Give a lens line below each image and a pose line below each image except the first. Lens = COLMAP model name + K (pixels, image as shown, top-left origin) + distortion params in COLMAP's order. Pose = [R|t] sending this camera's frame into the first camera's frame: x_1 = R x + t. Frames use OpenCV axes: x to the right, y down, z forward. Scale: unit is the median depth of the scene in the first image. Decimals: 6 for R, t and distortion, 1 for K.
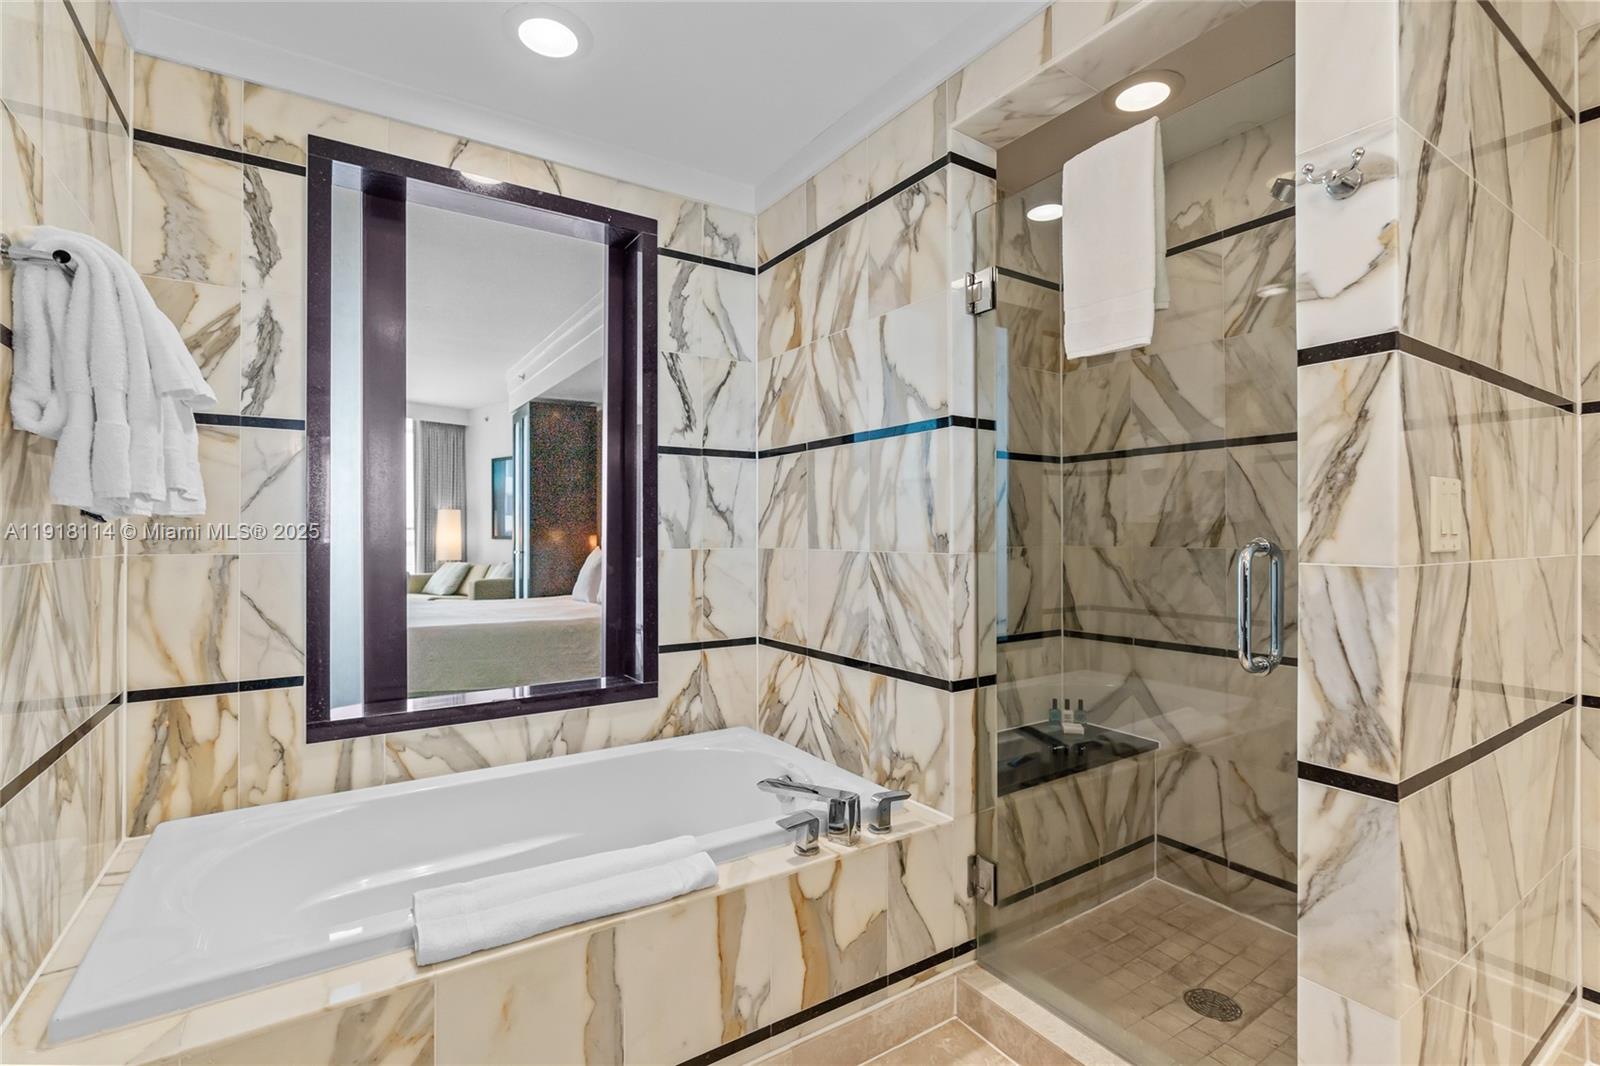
lens RADIAL K [[731.1, 0, 800.0], [0, 731.1, 533.0], [0, 0, 1]] dist [-0.002586, -0.000364]
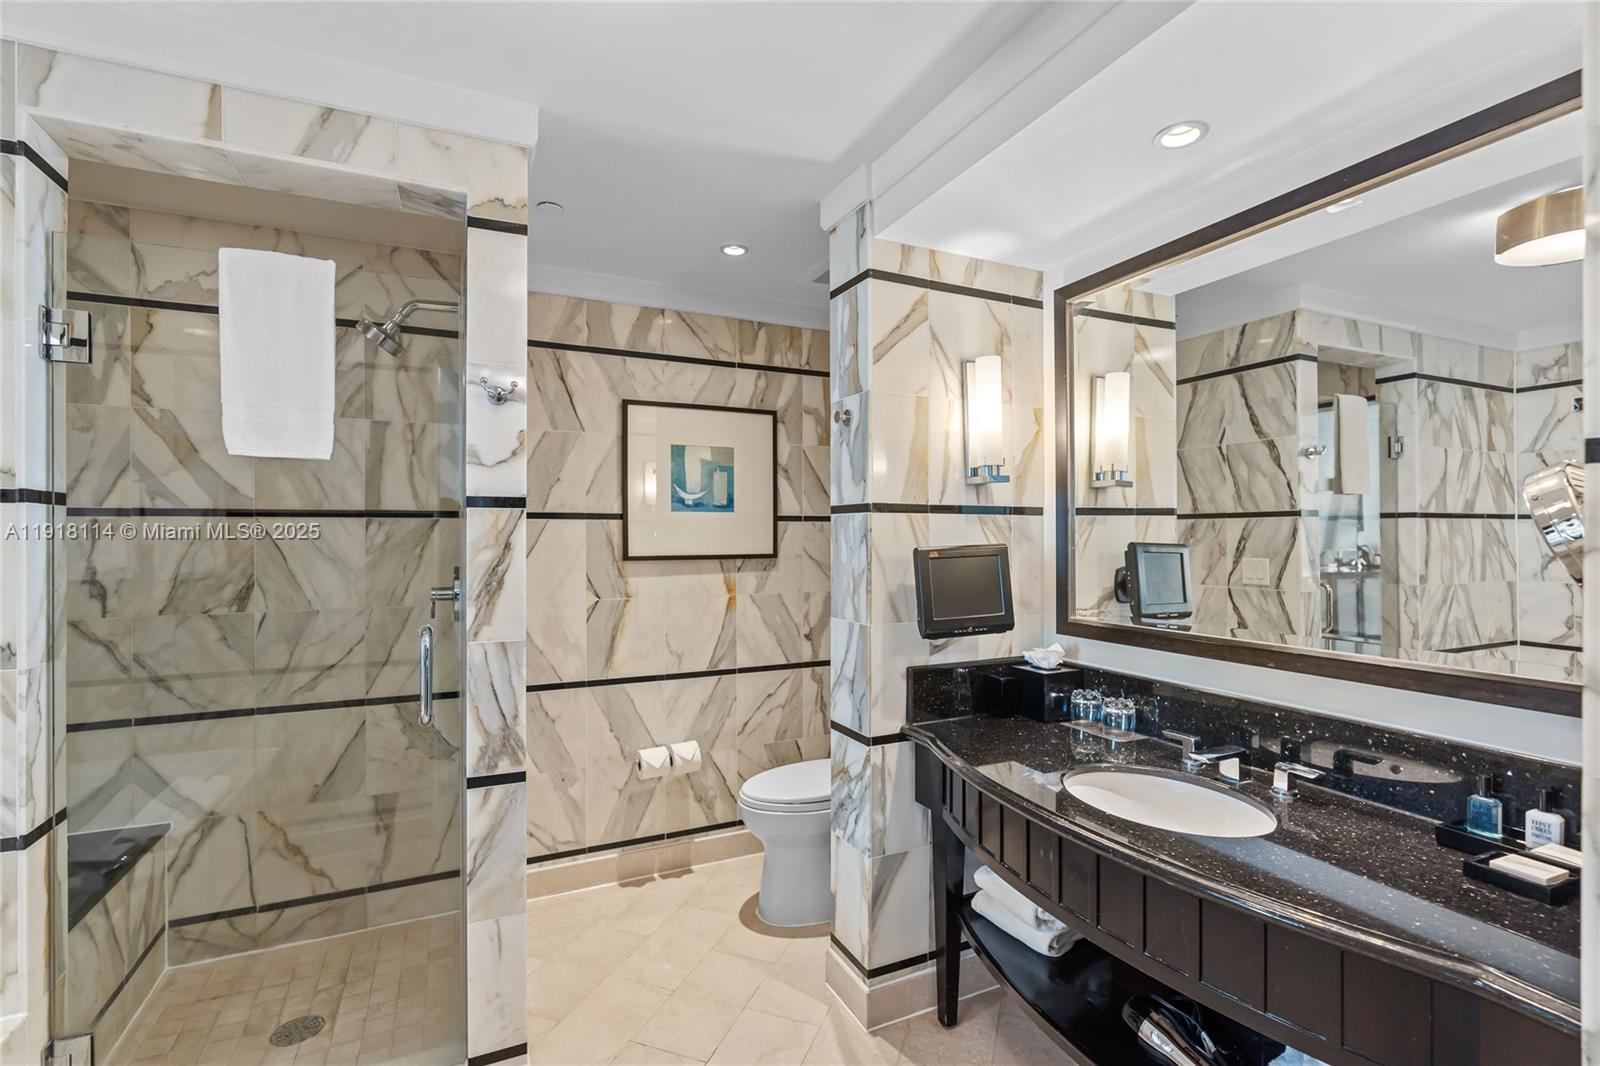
lens RADIAL K [[742.7, 0, 802.2], [0, 742.7, 546.0], [0, 0, 1]] dist [-0.001652, -0.000125]
pose [[0.134872, -0.015933, 0.990735, -0.469823], [-0.002499, 0.999862, 0.016421, -0.120632], [-0.990860, -0.004691, 0.134813, 0.095936]]
